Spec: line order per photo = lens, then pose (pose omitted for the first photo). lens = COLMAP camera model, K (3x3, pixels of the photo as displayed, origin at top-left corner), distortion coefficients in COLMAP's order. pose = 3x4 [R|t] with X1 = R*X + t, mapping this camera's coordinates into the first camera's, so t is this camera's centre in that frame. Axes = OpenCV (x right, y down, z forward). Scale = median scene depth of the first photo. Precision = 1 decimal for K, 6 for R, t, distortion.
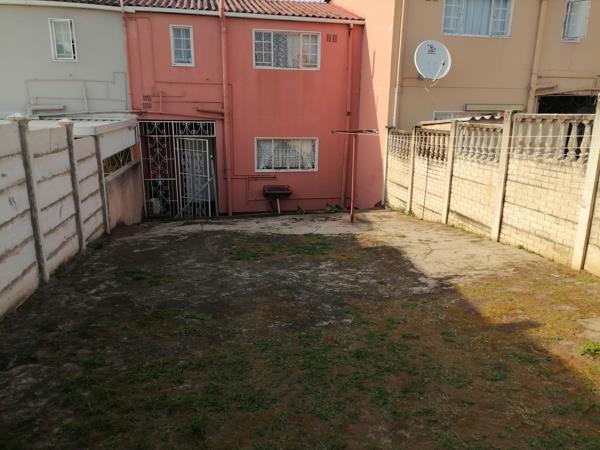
lens RADIAL K [[444.1, 0, 296.9], [0, 444.1, 224.2], [0, 0, 1]] dist [0.069514, 0.001502]
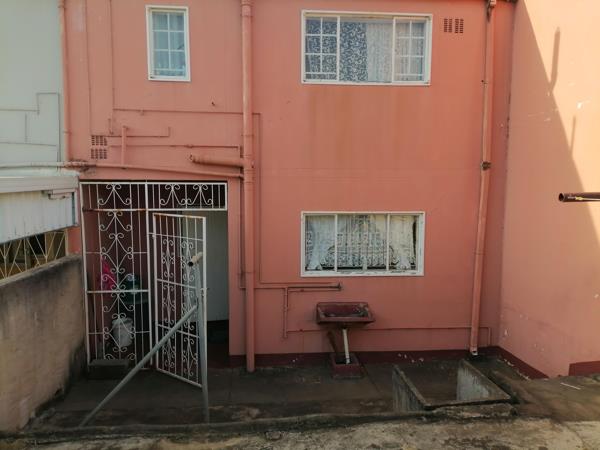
lens RADIAL K [[444.1, 0, 299.5], [0, 444.1, 224.4], [0, 0, 1]] dist [0.069514, 0.001502]
pose [[0.991055, 0.006199, -0.133307, -0.028357], [-0.025681, 0.989108, -0.144933, -0.107425], [0.130957, 0.147060, 0.980420, 0.506804]]
